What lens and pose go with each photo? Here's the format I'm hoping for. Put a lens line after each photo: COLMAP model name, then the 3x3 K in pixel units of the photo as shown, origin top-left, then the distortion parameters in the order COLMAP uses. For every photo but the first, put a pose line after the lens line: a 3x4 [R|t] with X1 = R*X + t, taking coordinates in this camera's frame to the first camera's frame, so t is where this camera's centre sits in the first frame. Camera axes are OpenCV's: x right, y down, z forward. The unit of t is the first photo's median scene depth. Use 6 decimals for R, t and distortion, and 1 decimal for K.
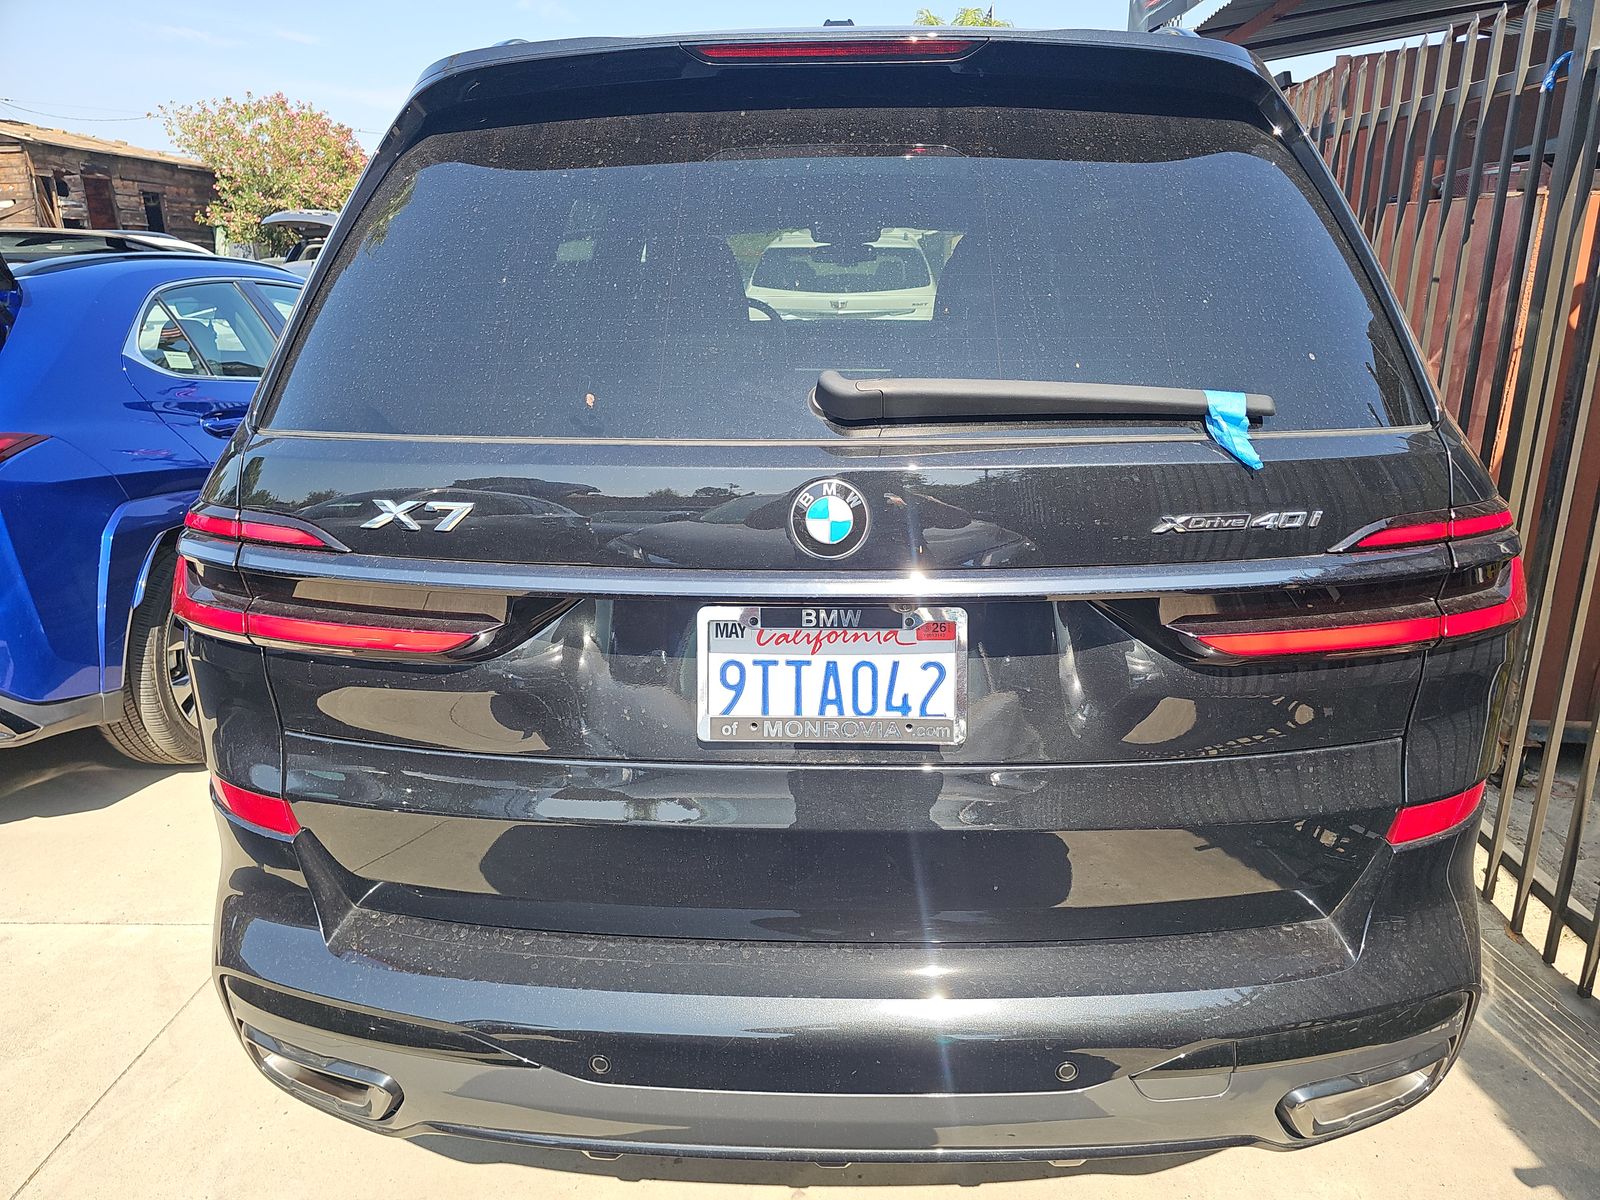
lens RADIAL K [[1069.8, 0, 800.0], [0, 1069.8, 600.0], [0, 0, 1]] dist [0.034752, -0.042637]
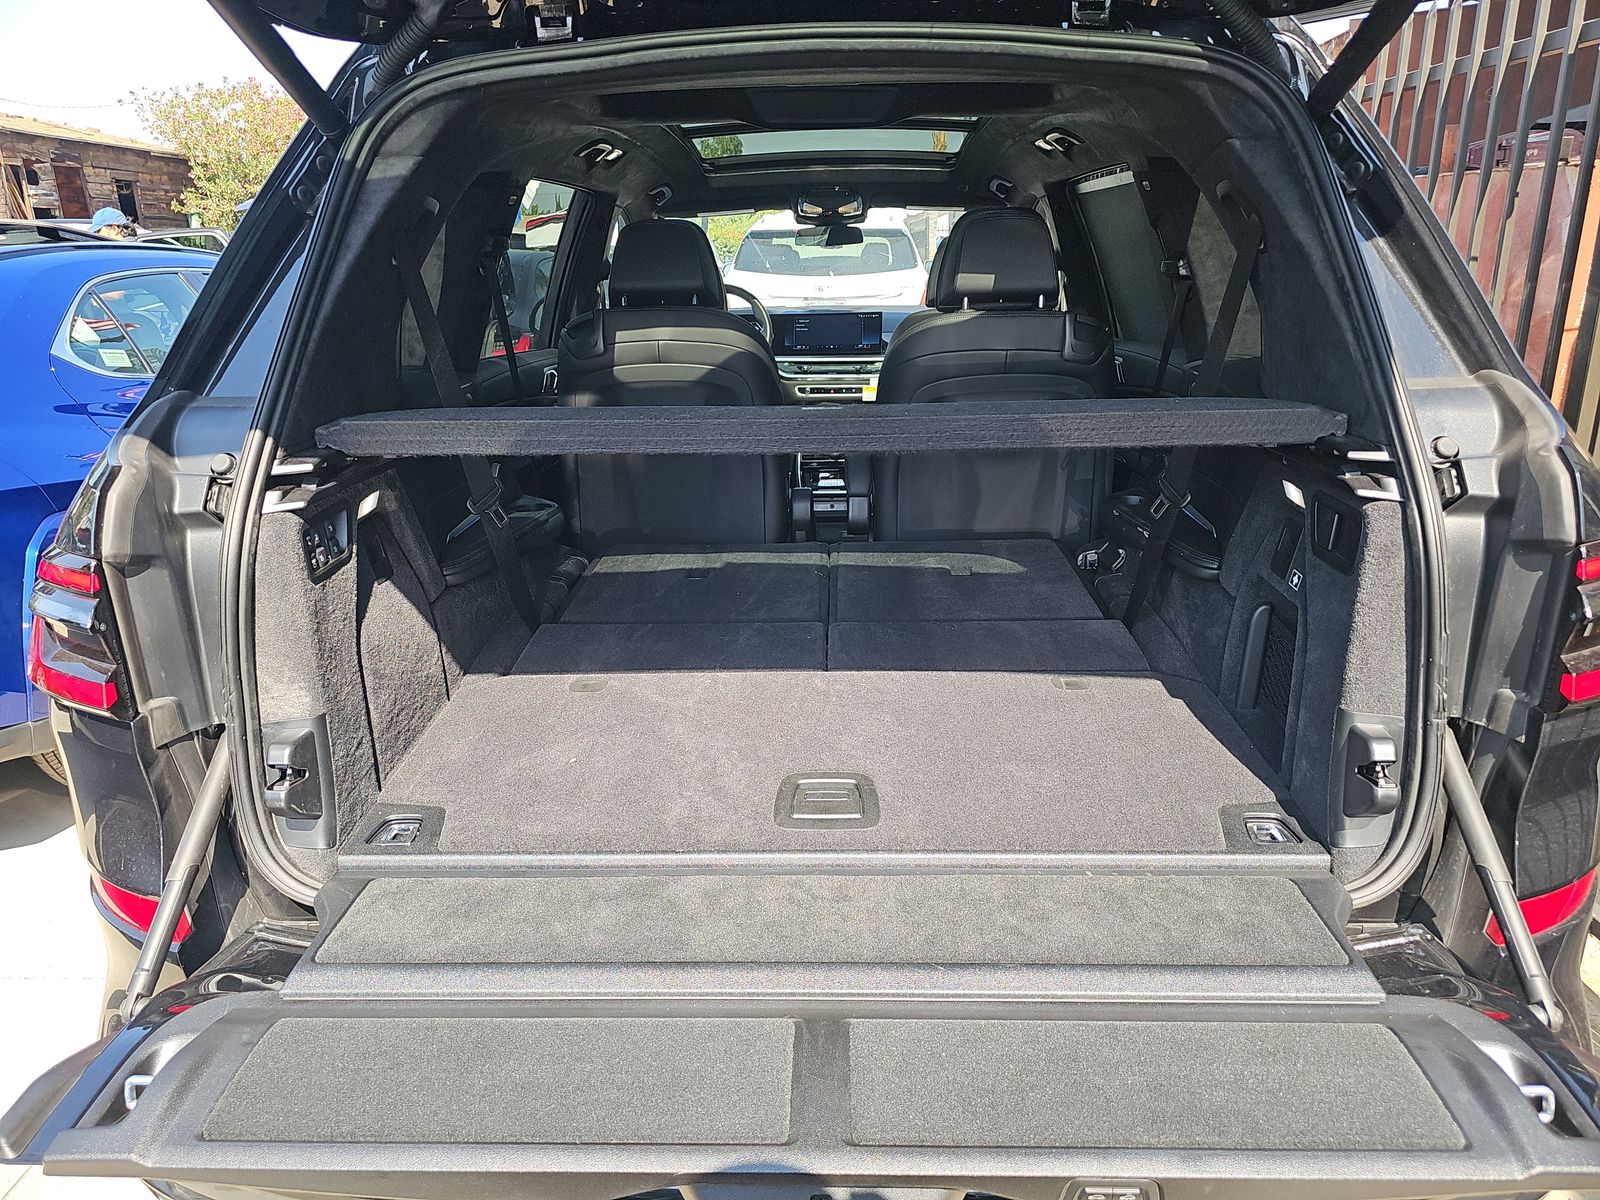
lens RADIAL K [[1068.0, 0, 800.0], [0, 1068.0, 600.0], [0, 0, 1]] dist [0.023065, -0.028287]
pose [[0.999858, -0.013351, 0.010268, 0.002032], [0.013187, 0.999786, 0.015912, -0.020797], [-0.010479, -0.015775, 0.999821, 0.063787]]
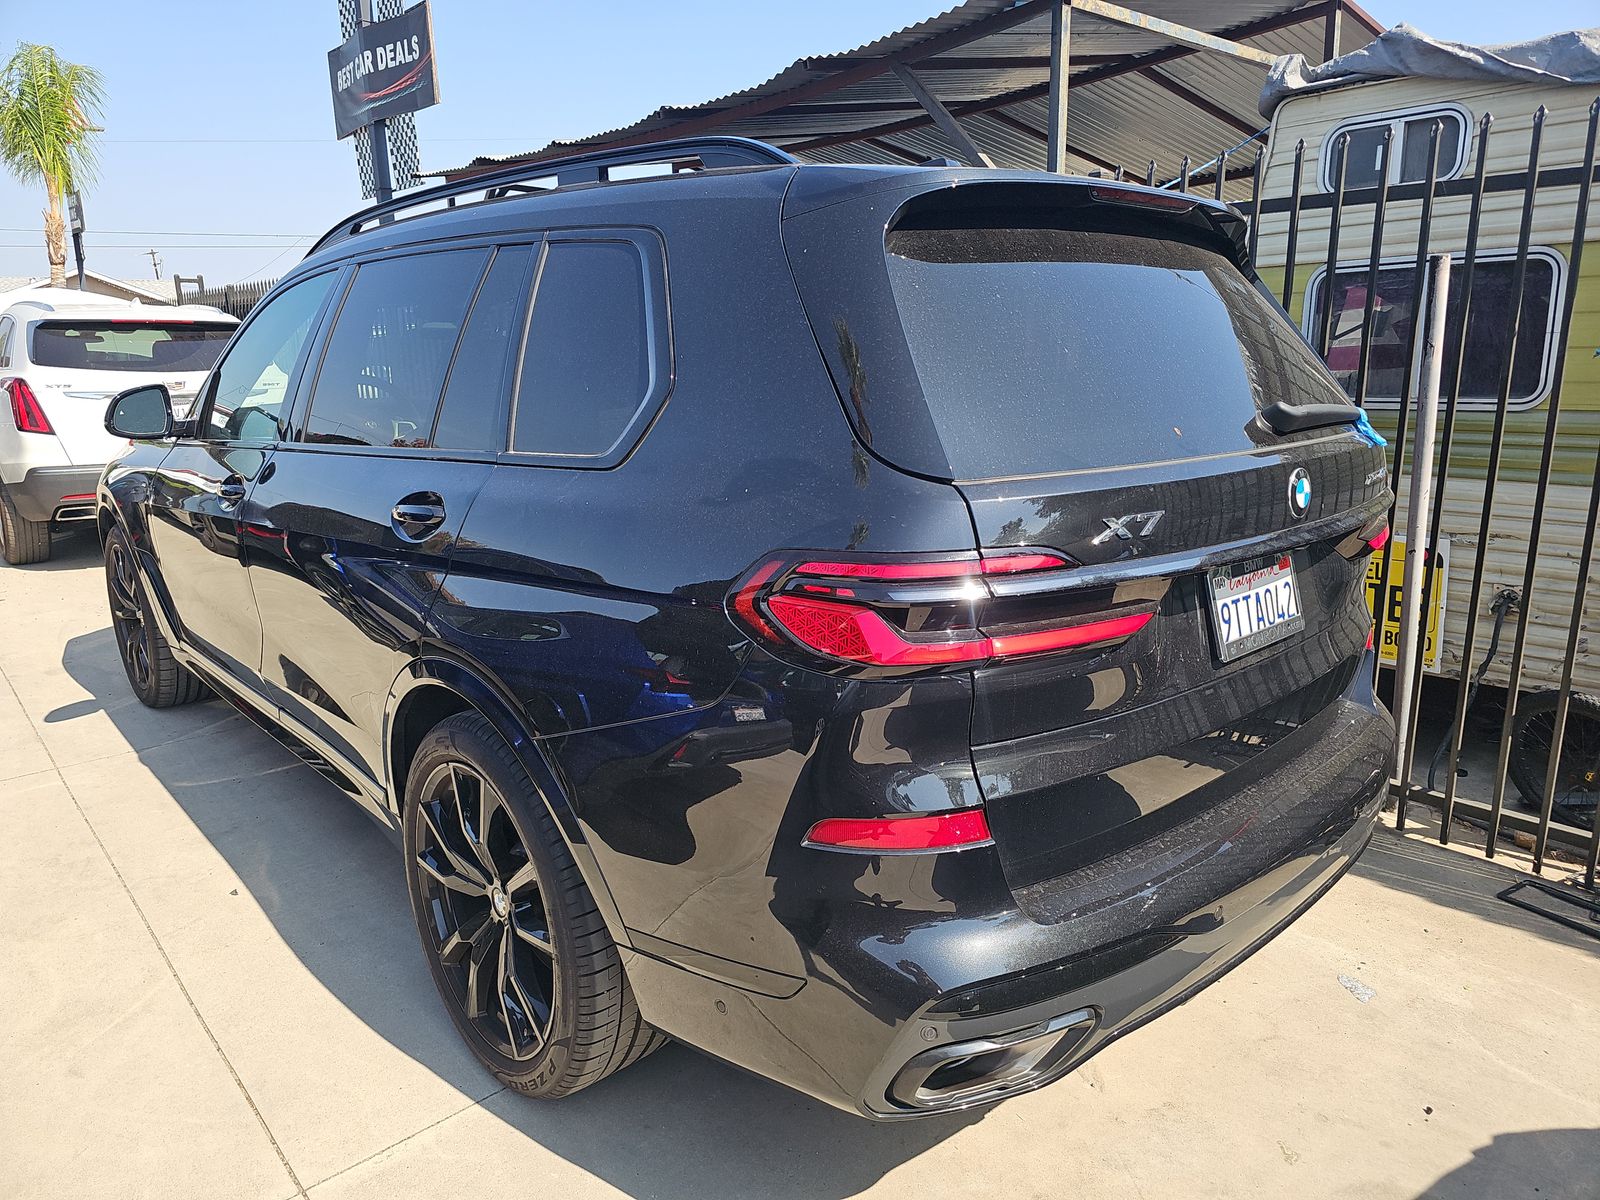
lens RADIAL K [[1069.8, 0, 800.0], [0, 1069.8, 600.0], [0, 0, 1]] dist [0.034752, -0.042637]
pose [[0.719960, -0.165272, 0.674050, -1.267710], [0.211947, 0.977192, 0.013217, -0.077792], [-0.660860, 0.133348, 0.738568, 0.263105]]
